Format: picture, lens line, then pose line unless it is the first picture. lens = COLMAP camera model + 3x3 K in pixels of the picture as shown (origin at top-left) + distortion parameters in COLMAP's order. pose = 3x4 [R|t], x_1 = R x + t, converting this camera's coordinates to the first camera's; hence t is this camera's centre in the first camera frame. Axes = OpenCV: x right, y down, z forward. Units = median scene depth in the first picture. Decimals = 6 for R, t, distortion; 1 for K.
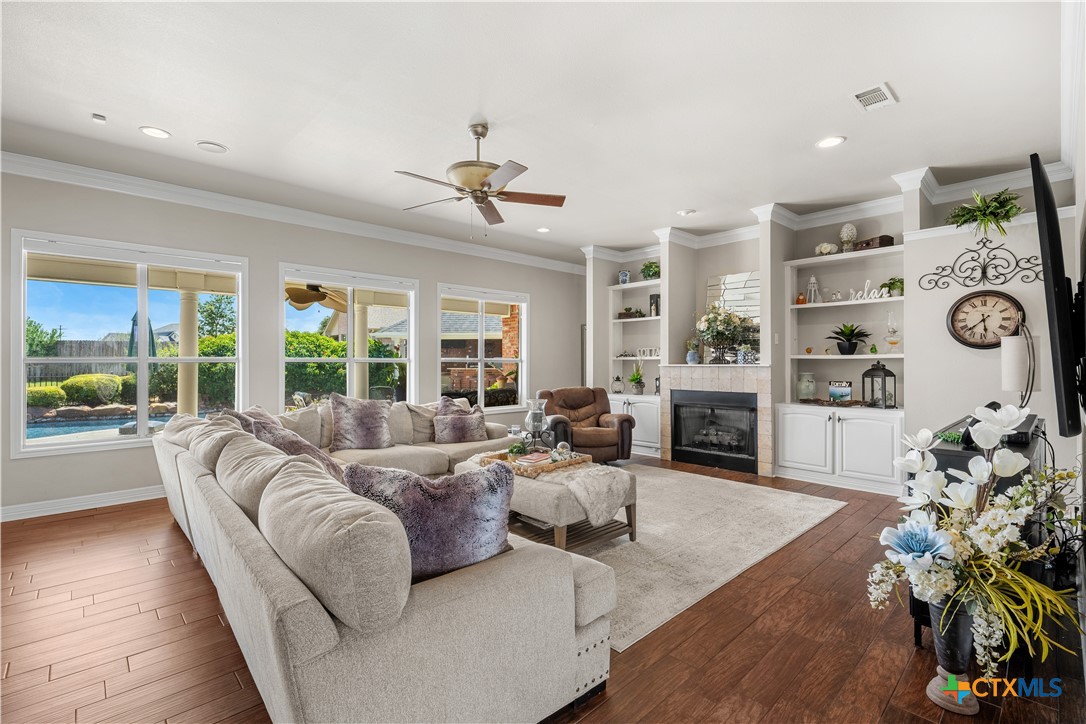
lens RADIAL K [[489.5, 0, 544.9], [0, 489.5, 357.1], [0, 0, 1]] dist [-0.001255, -0.000545]
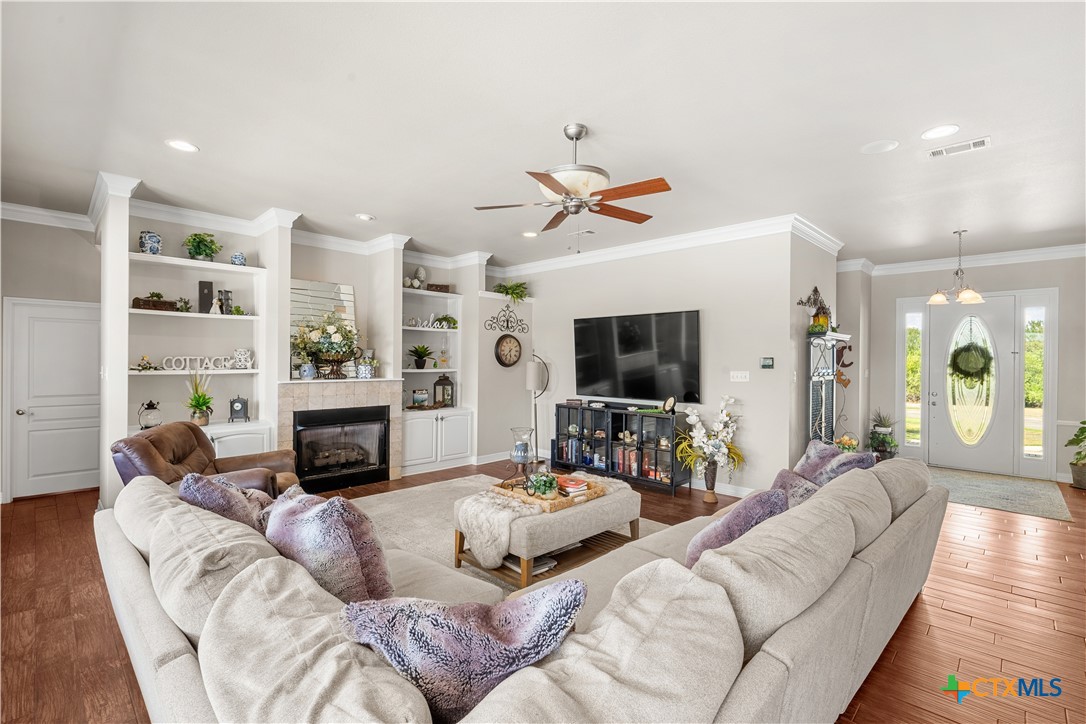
lens RADIAL K [[489.5, 0, 544.9], [0, 489.5, 357.1], [0, 0, 1]] dist [-0.001255, -0.000545]
pose [[-0.048155, 0.012142, 0.998766, -0.679490], [-0.017036, 0.999771, -0.012976, -0.024710], [-0.998695, -0.017640, -0.047937, 0.727188]]
